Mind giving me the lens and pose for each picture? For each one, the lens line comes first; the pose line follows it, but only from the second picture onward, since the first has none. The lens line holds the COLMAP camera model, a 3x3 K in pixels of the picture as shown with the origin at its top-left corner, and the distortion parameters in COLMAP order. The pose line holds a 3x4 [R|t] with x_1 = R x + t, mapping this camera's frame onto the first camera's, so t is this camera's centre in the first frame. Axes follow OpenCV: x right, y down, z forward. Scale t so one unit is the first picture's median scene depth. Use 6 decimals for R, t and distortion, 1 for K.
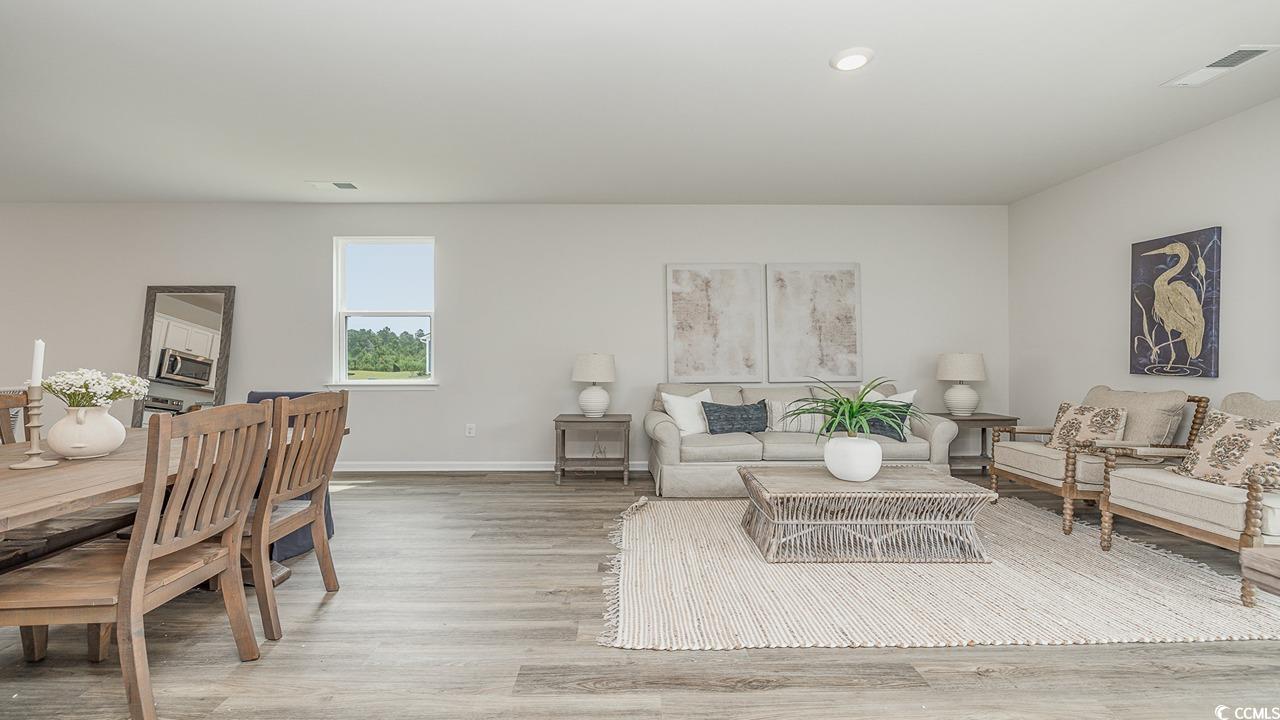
lens RADIAL K [[544.0, 0, 633.4], [0, 544.0, 353.2], [0, 0, 1]] dist [-0.001114, -0.000128]
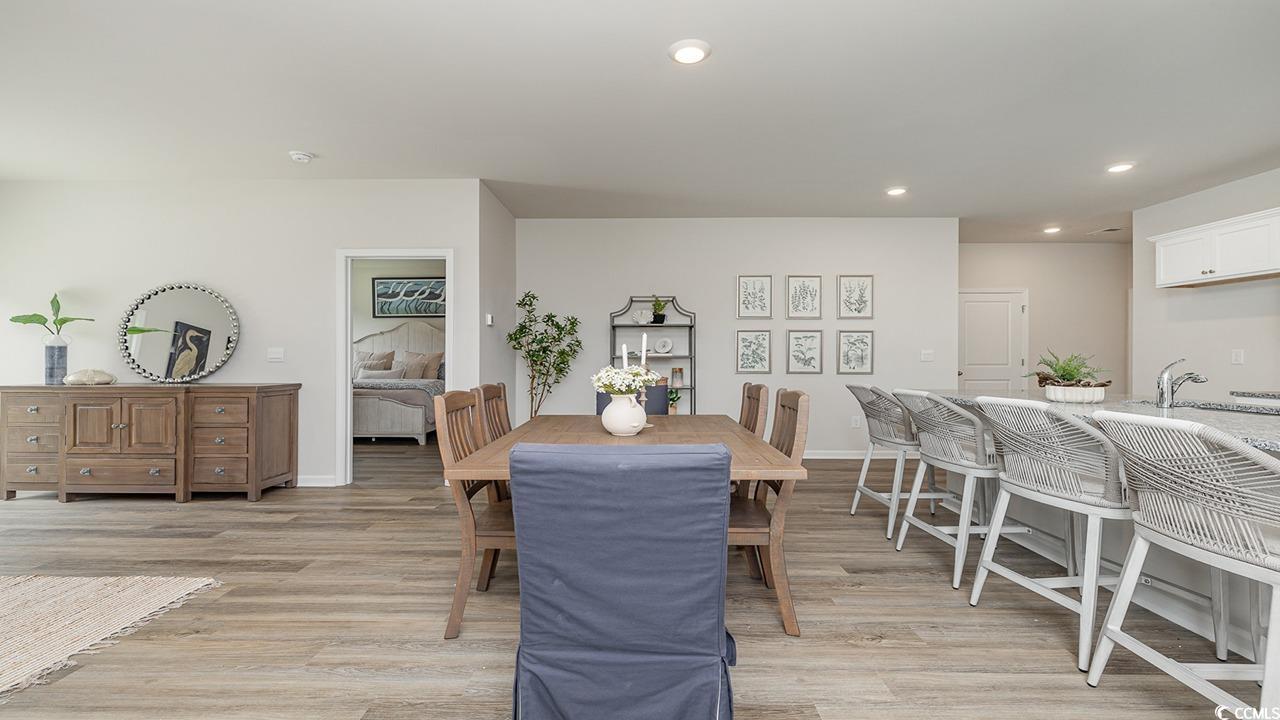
lens RADIAL K [[544.0, 0, 633.4], [0, 544.0, 353.2], [0, 0, 1]] dist [-0.001114, -0.000128]
pose [[-0.999699, 0.000862, 0.024531, -0.422429], [0.000611, 0.999948, -0.010210, 0.005899], [-0.024538, -0.010192, -0.999647, 0.906871]]
